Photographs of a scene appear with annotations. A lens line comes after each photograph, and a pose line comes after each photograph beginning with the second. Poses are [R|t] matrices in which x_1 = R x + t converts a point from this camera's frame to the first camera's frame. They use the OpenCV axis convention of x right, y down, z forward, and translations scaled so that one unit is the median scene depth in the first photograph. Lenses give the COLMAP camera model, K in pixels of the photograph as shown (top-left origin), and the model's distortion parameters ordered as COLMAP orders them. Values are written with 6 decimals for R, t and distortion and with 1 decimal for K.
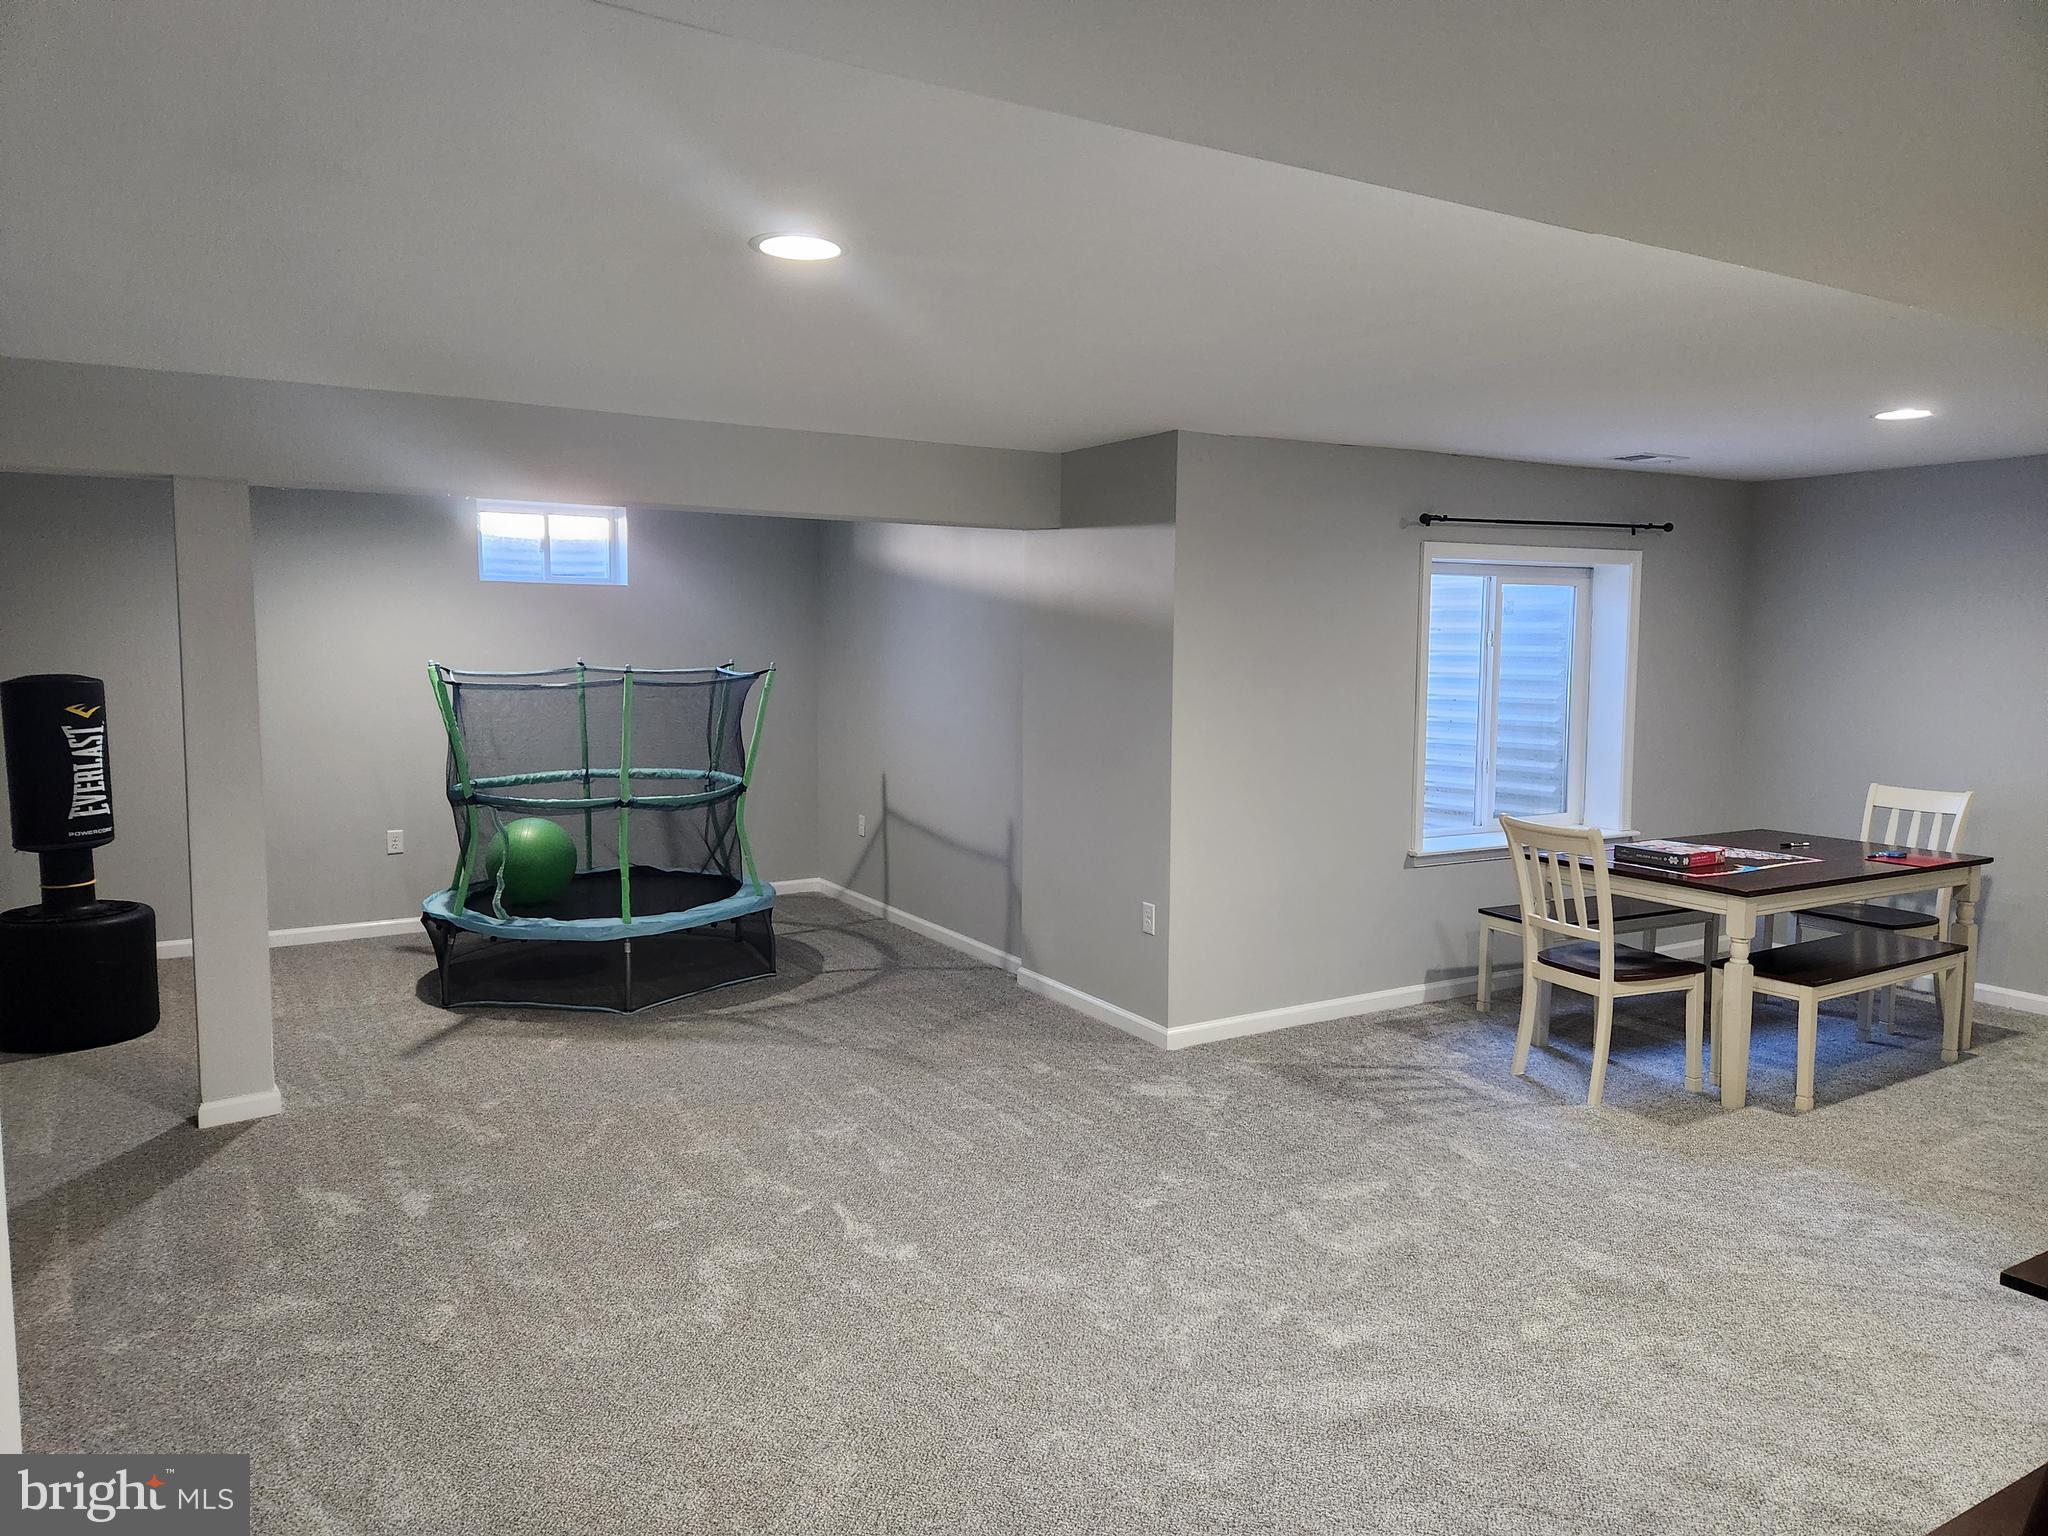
lens RADIAL K [[1379.2, 0, 1016.0], [0, 1379.2, 776.2], [0, 0, 1]] dist [0.057926, -0.008597]
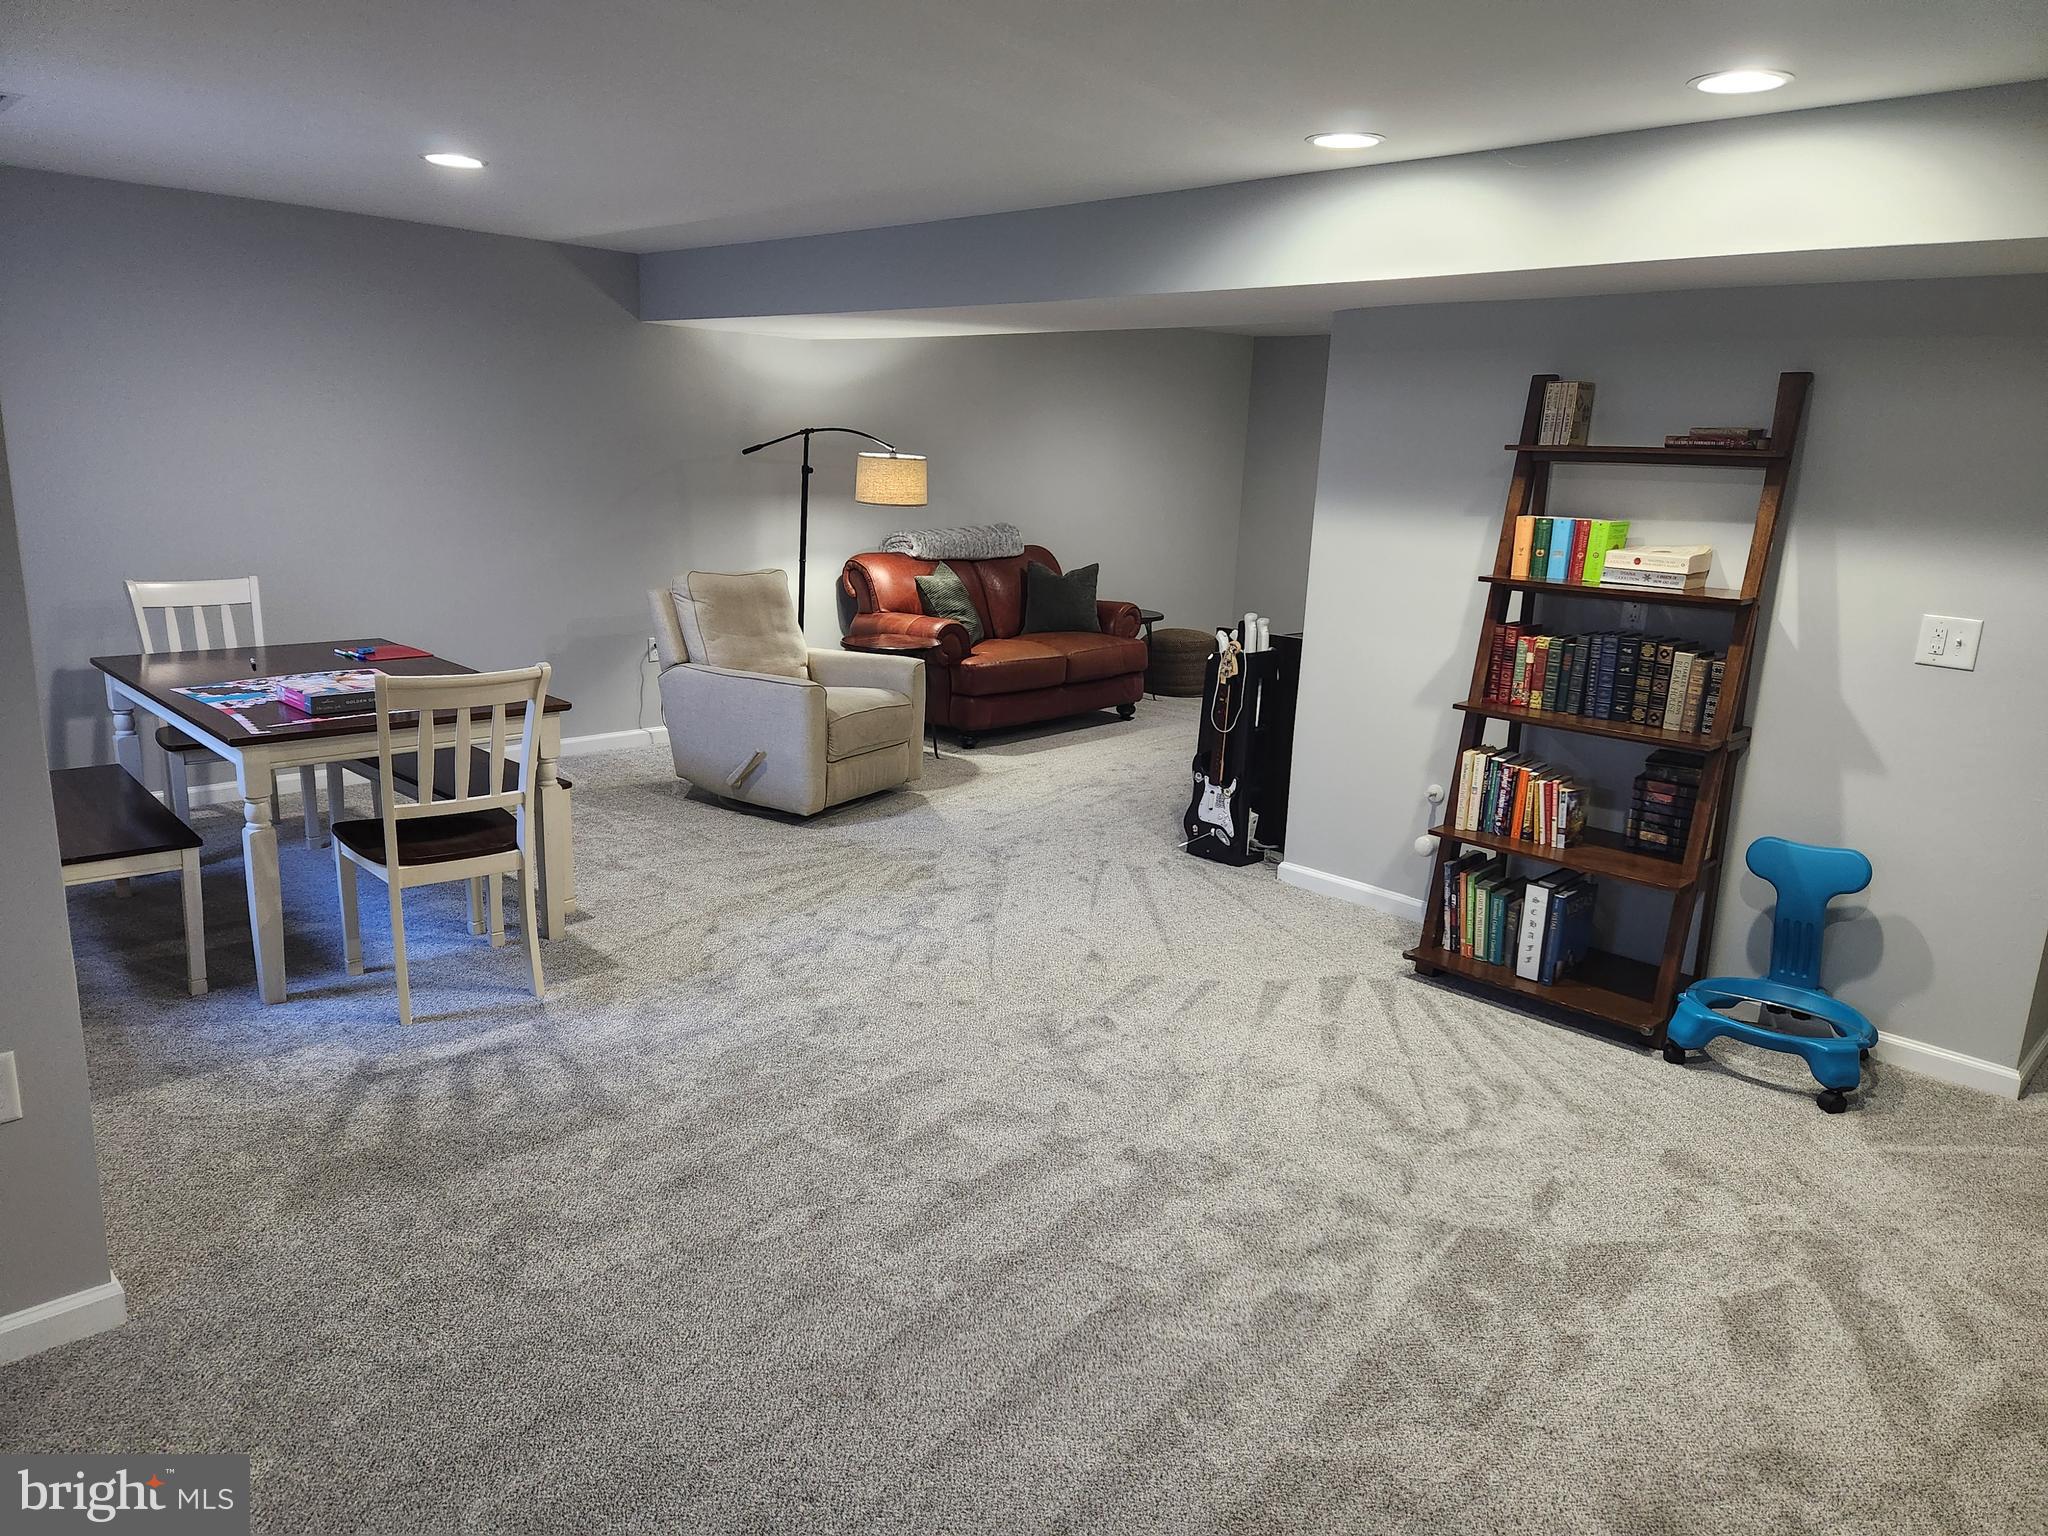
lens RADIAL K [[1379.2, 0, 1027.2], [0, 1379.2, 760.4], [0, 0, 1]] dist [0.057926, -0.008597]
pose [[-0.247322, -0.231924, 0.940767, -0.321910], [0.062398, 0.965103, 0.254328, -0.071879], [-0.966922, 0.121603, -0.224220, 0.718345]]
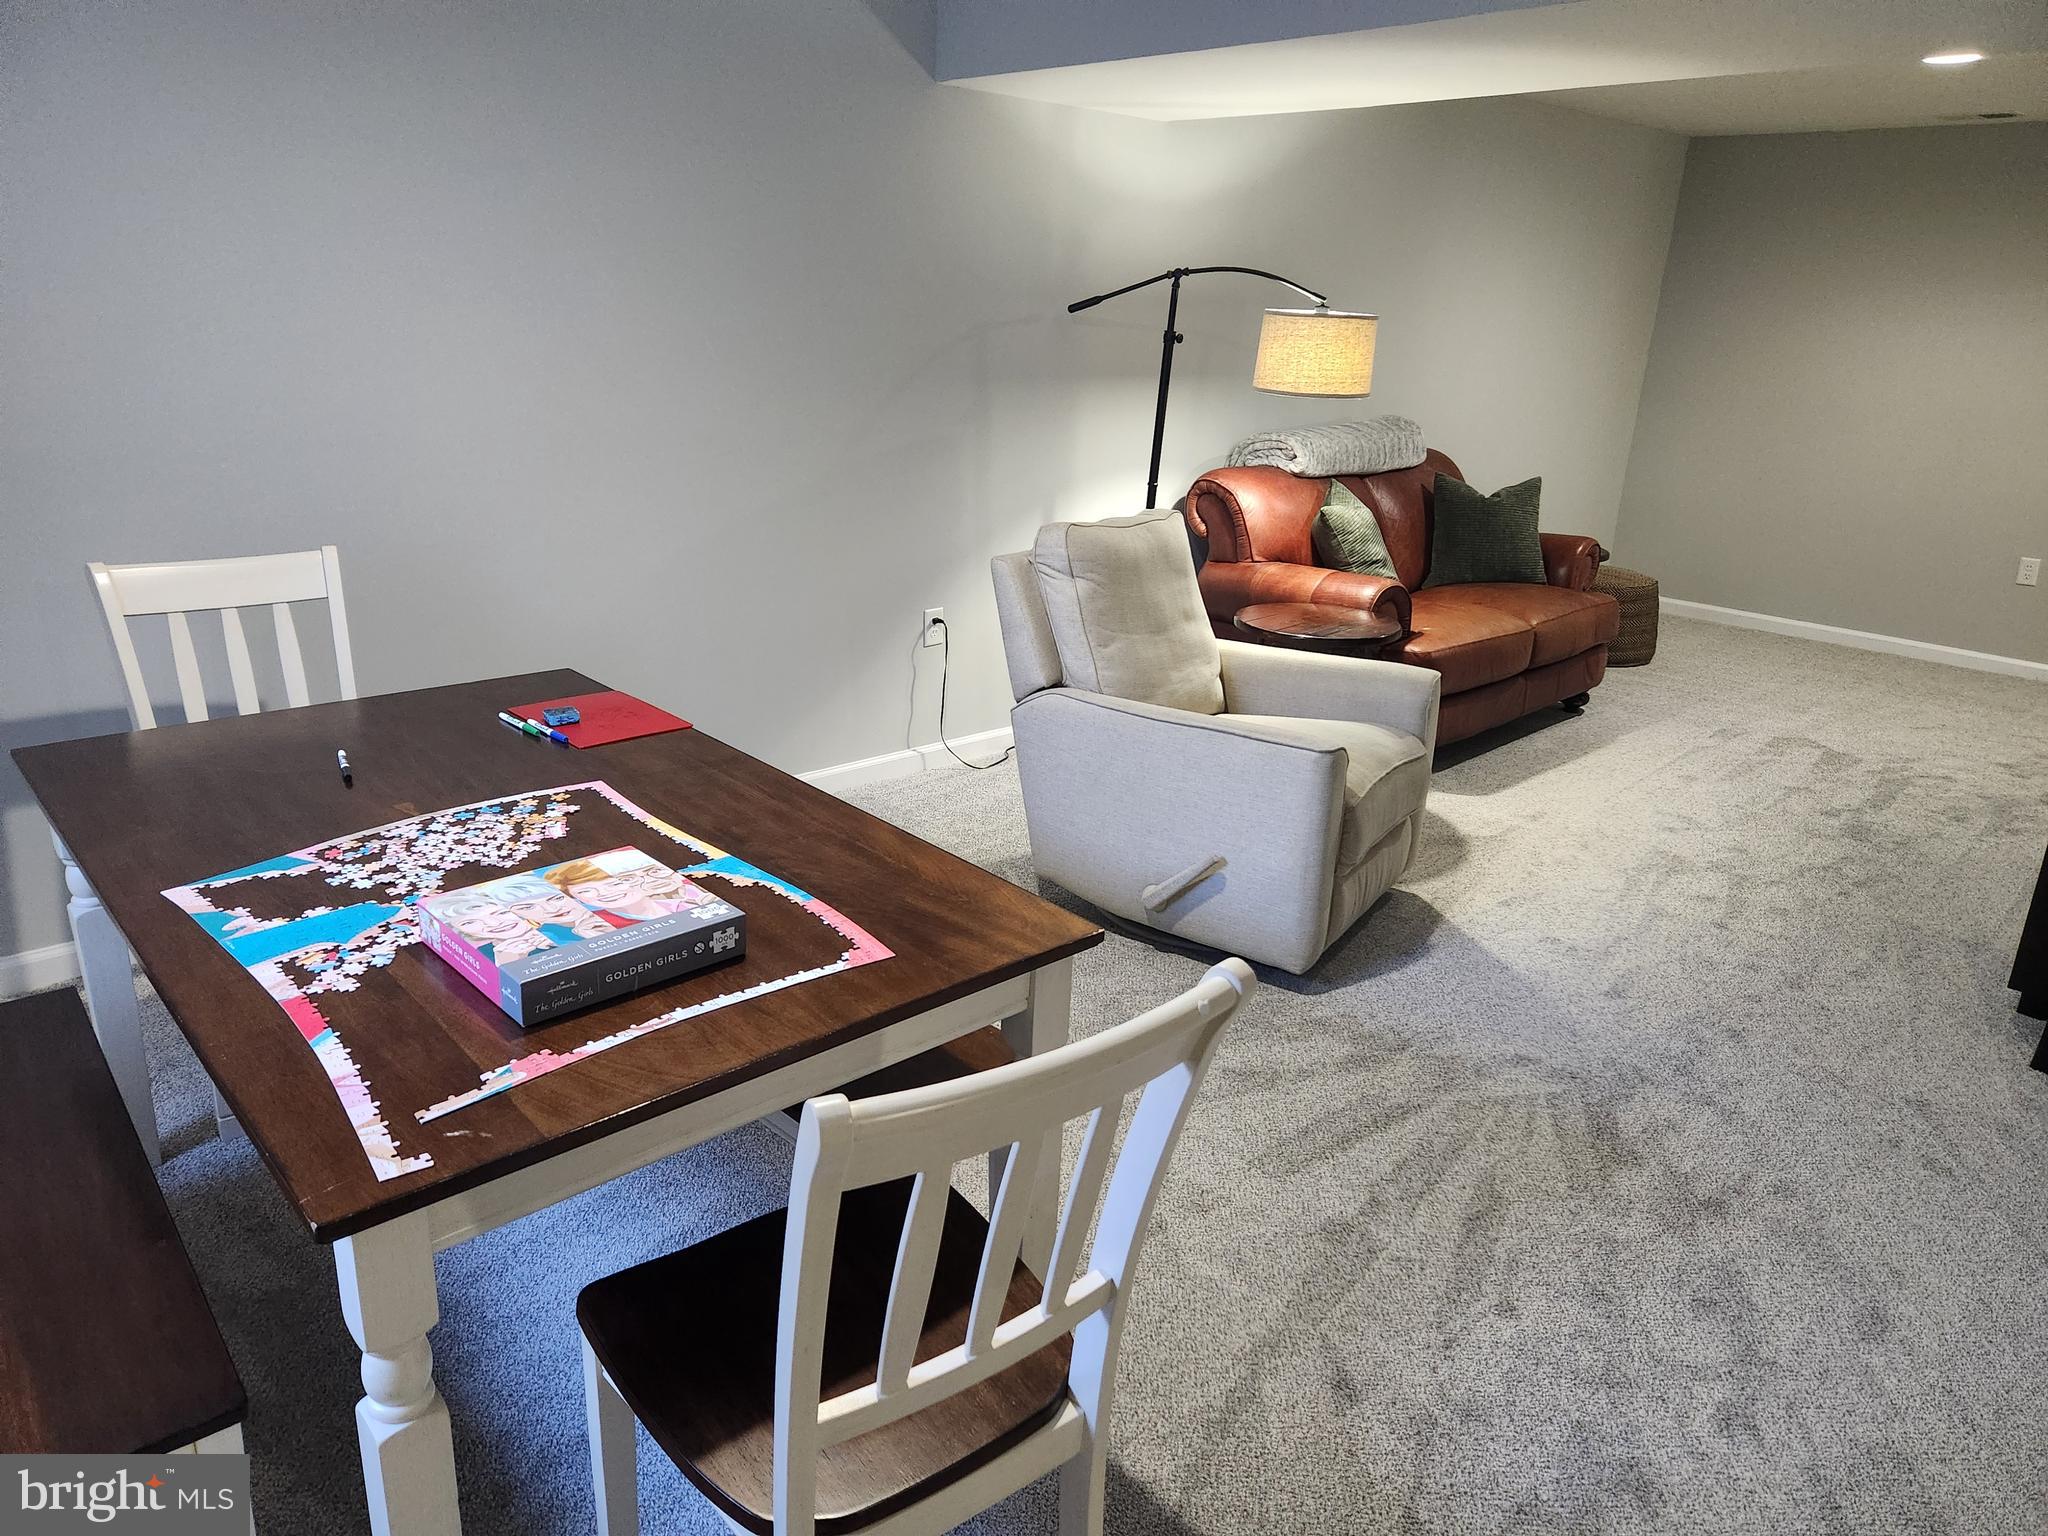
lens RADIAL K [[1379.2, 0, 1029.8], [0, 1379.2, 782.6], [0, 0, 1]] dist [0.057926, -0.008597]
pose [[-0.214180, -0.336068, 0.917161, 0.145603], [0.061052, 0.932509, 0.355949, -0.069117], [-0.974884, 0.132232, -0.179207, 0.841599]]
